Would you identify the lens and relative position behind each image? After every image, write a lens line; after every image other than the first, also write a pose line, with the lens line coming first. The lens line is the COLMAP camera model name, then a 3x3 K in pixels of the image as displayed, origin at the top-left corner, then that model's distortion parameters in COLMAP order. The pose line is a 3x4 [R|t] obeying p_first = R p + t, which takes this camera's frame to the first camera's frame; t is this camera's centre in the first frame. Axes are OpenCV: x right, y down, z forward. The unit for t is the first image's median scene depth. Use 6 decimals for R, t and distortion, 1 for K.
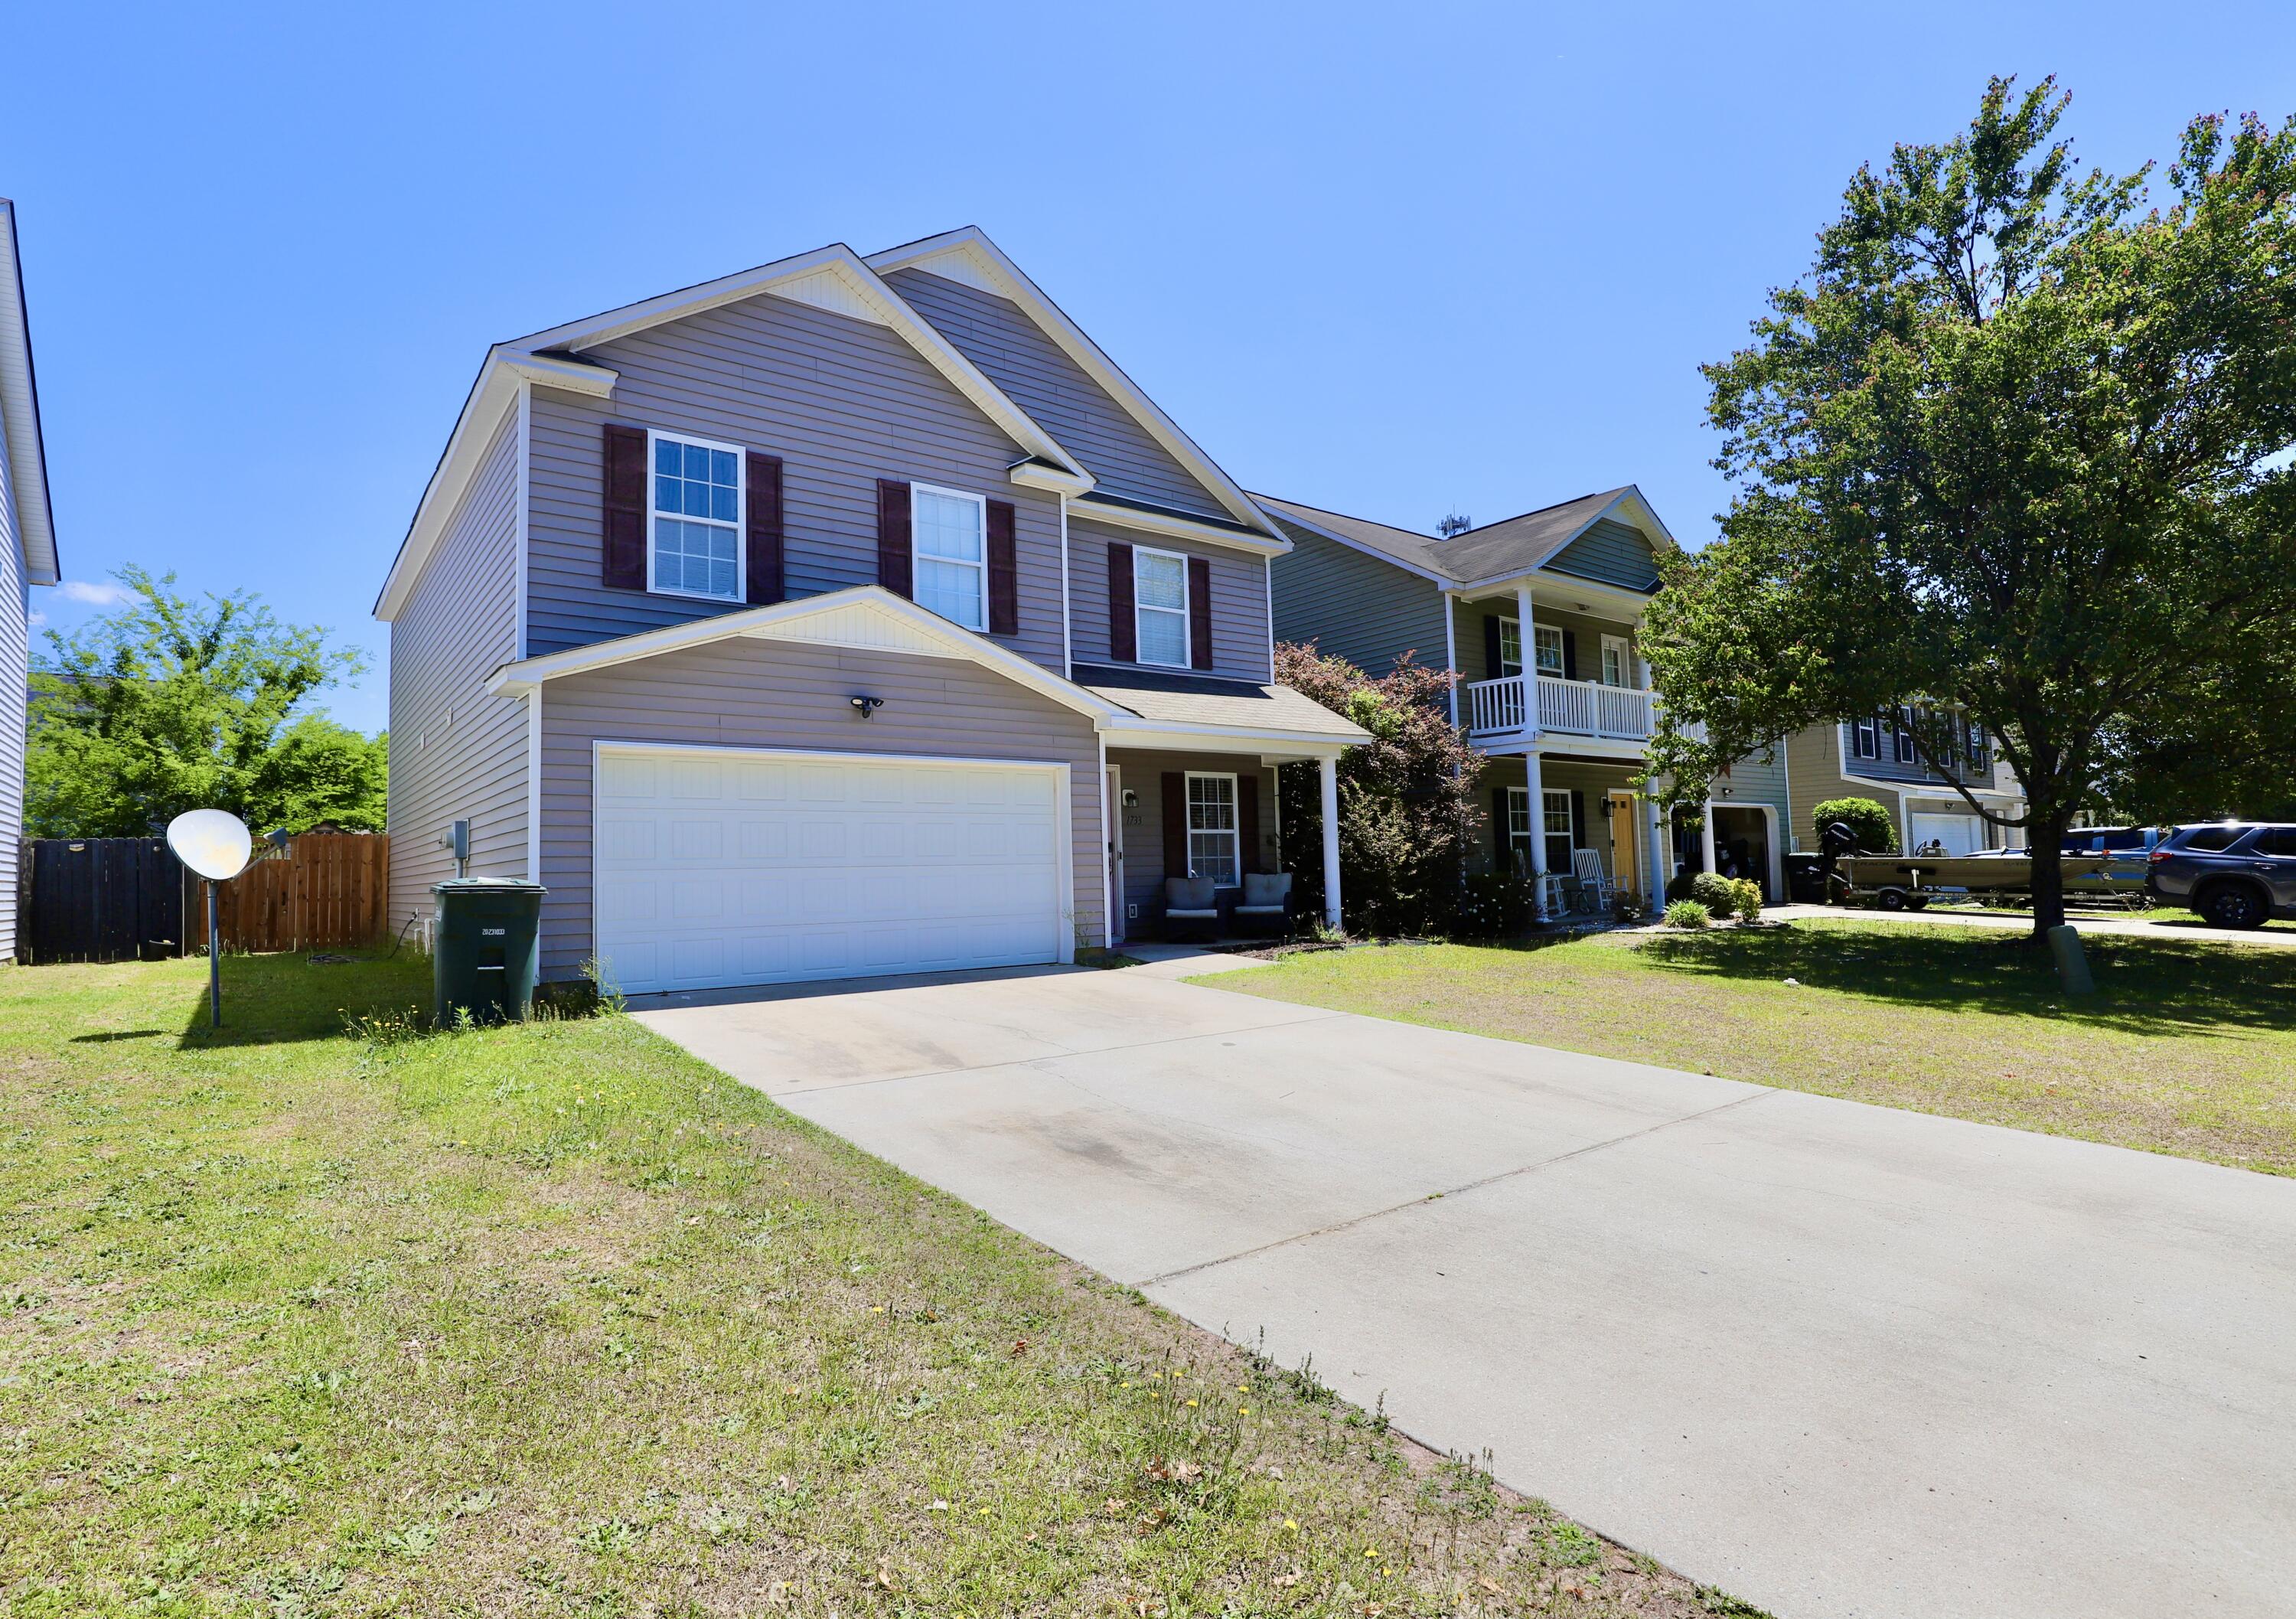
lens RADIAL K [[1123.6, 0, 1091.6], [0, 1123.6, 812.8], [0, 0, 1]] dist [-0.052641, 0.000105]
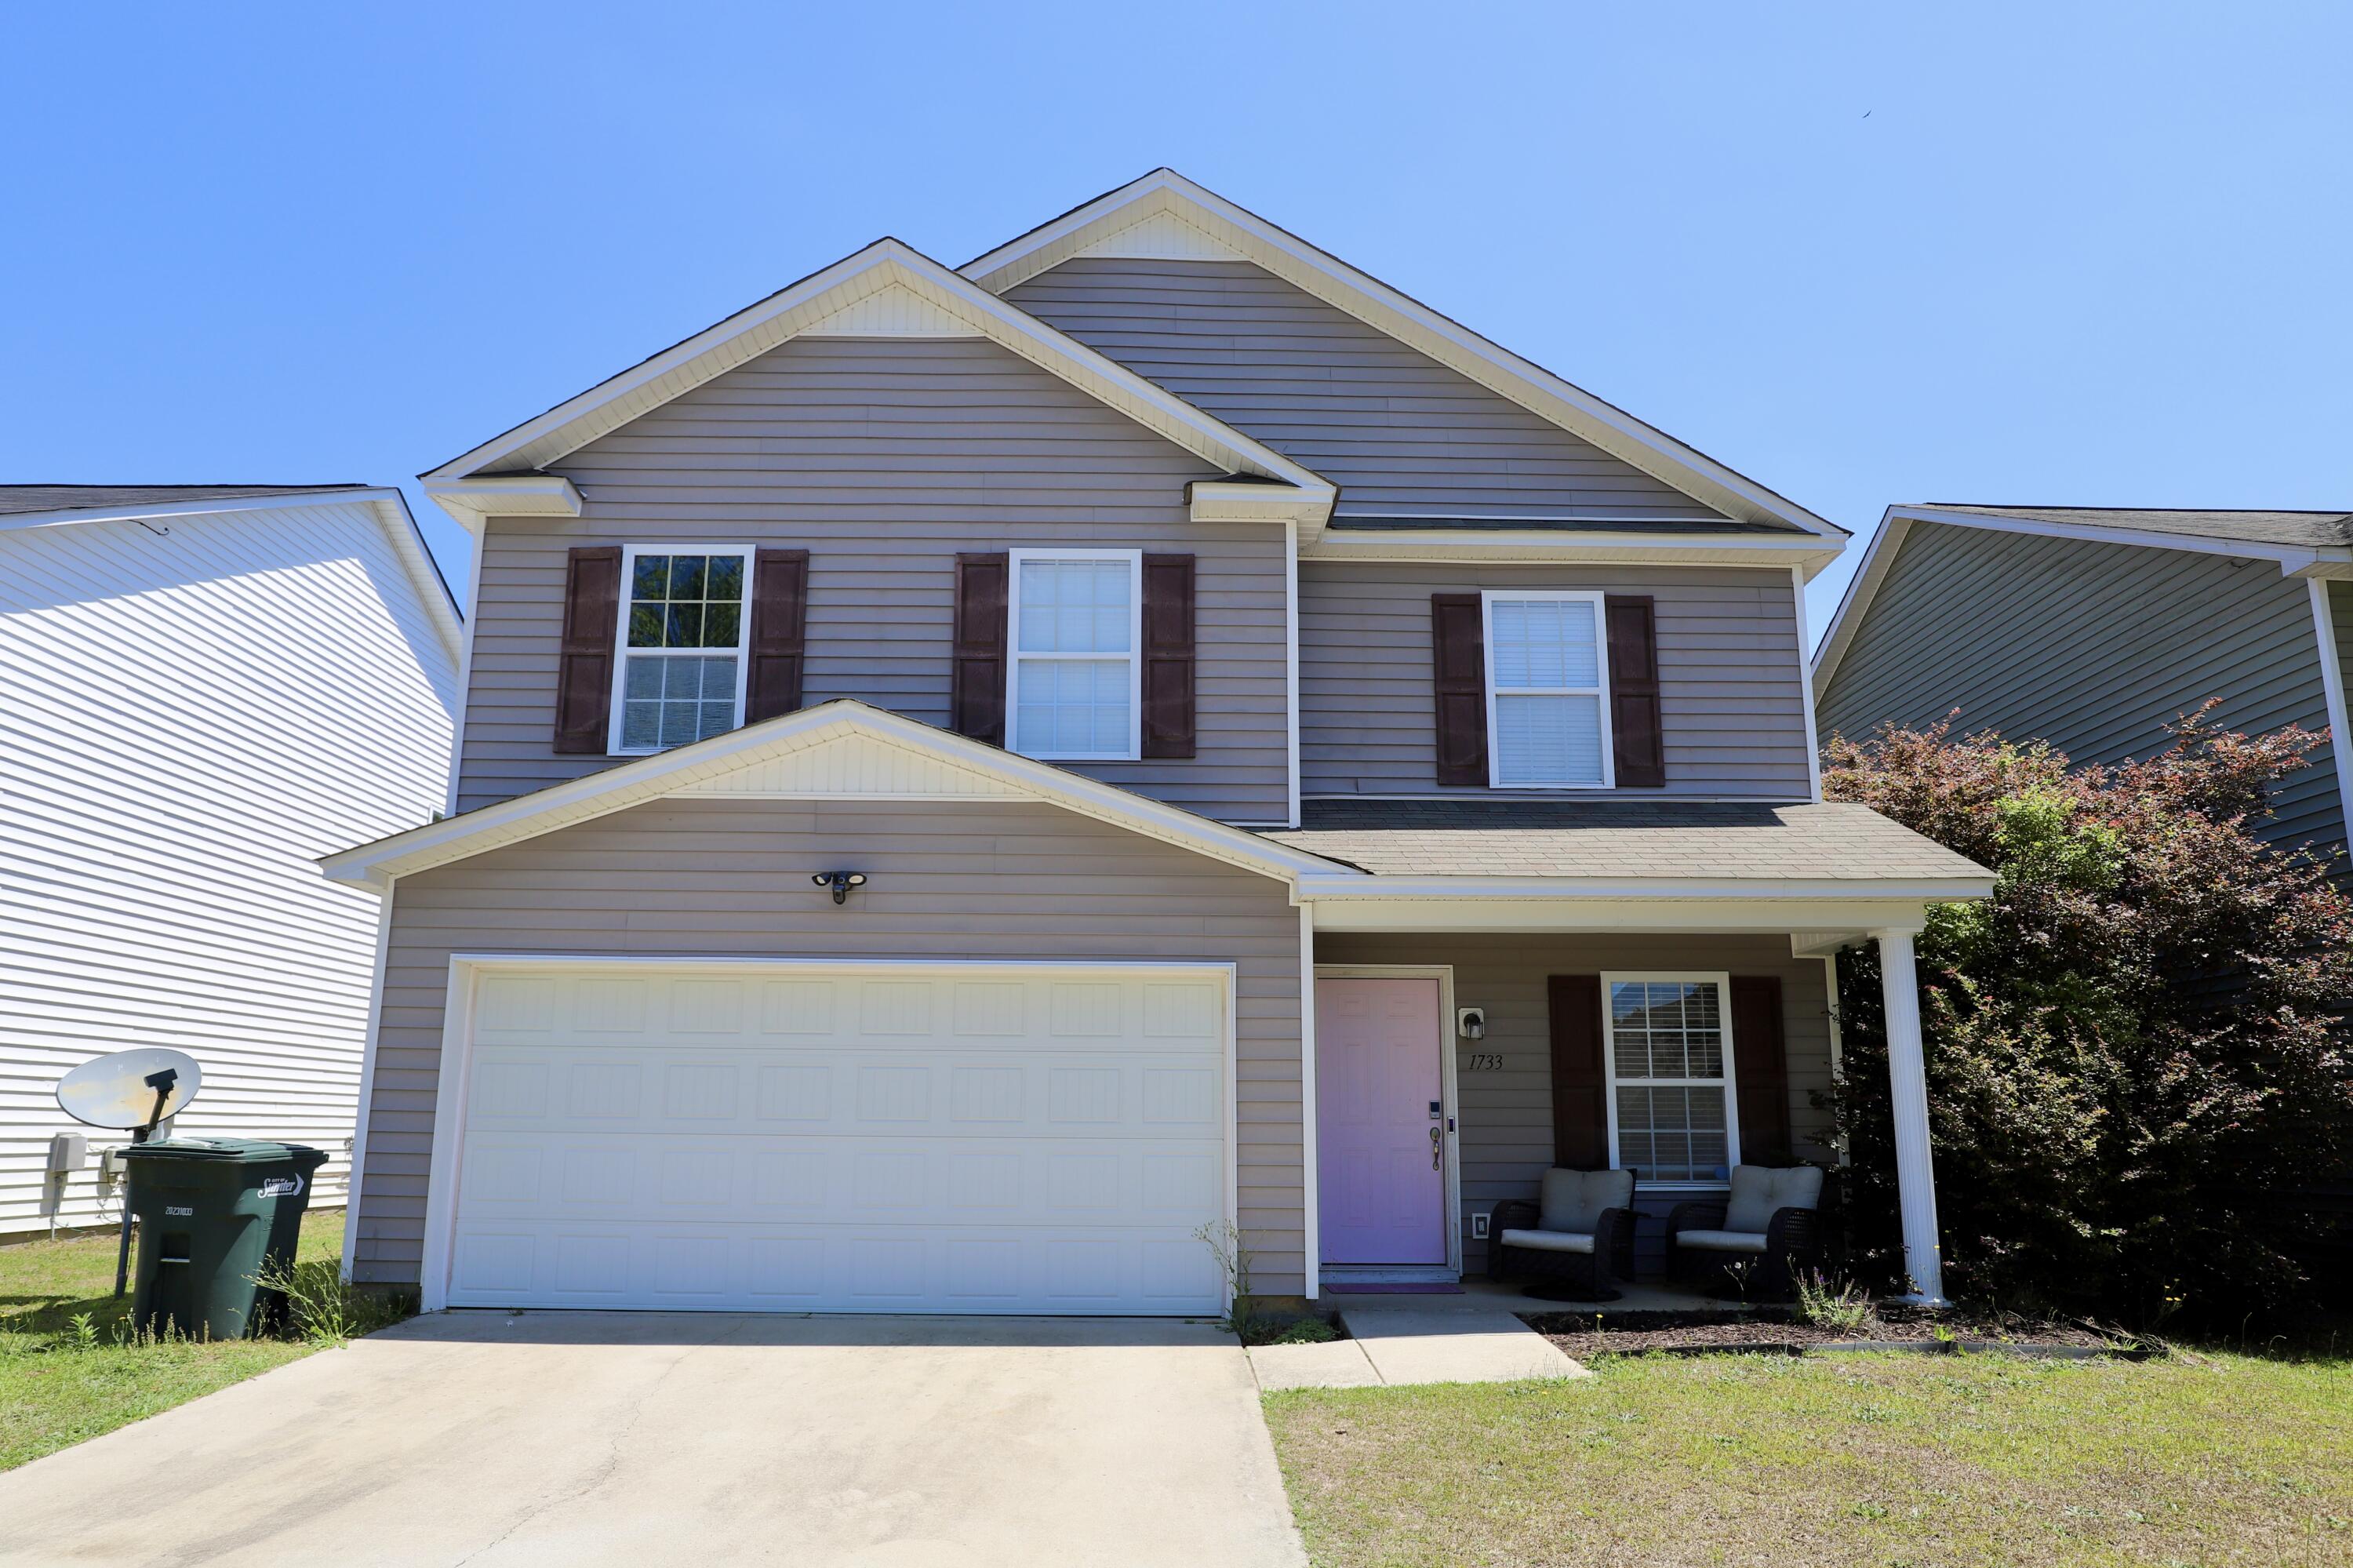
lens RADIAL K [[1291.9, 0, 1177.0], [0, 1291.9, 919.3], [0, 0, 1]] dist [-0.023809, -0.000445]
pose [[0.818501, -0.067134, -0.570570, 0.320292], [0.006253, 0.994131, -0.108001, 0.004932], [0.574471, 0.084831, 0.814117, 0.424630]]
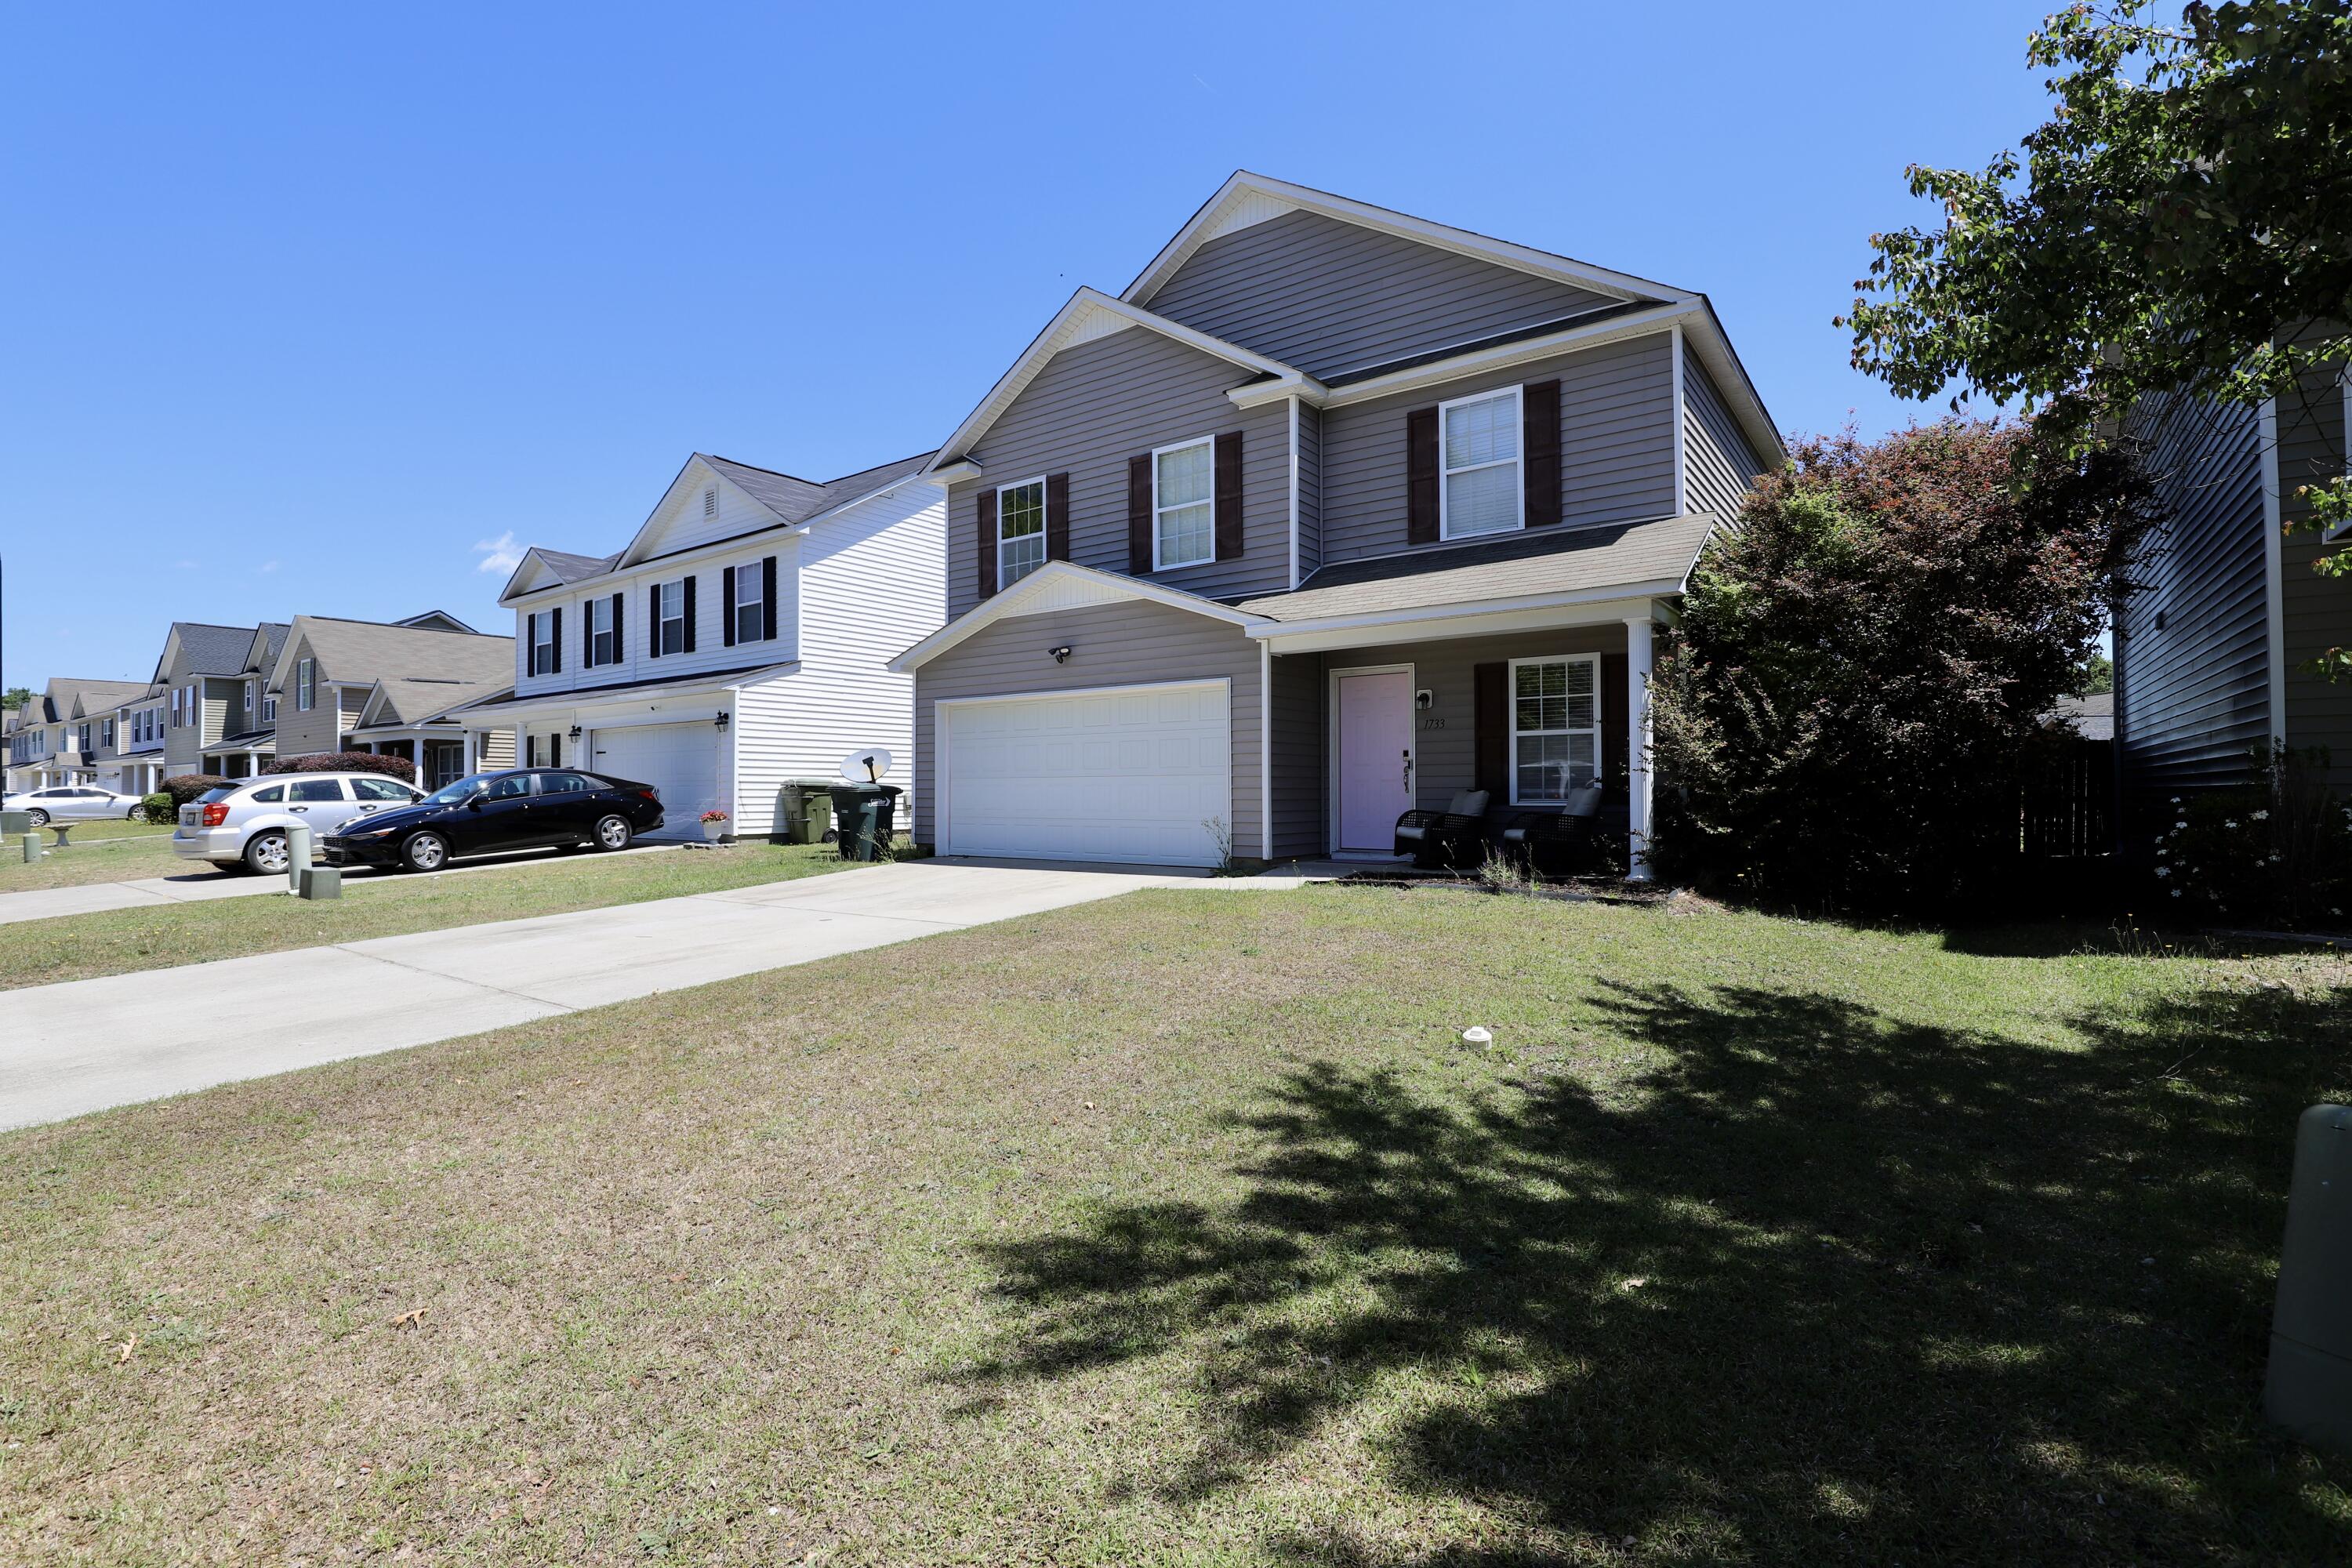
lens RADIAL K [[1081.5, 0, 1176.0], [0, 1081.5, 784.0], [0, 0, 1]] dist [-0.038288, 0.008607]
pose [[0.307819, 0.011046, -0.951381, 0.871180], [0.047088, 0.998530, 0.026829, 0.023667], [0.950279, -0.053057, 0.306847, 0.616667]]
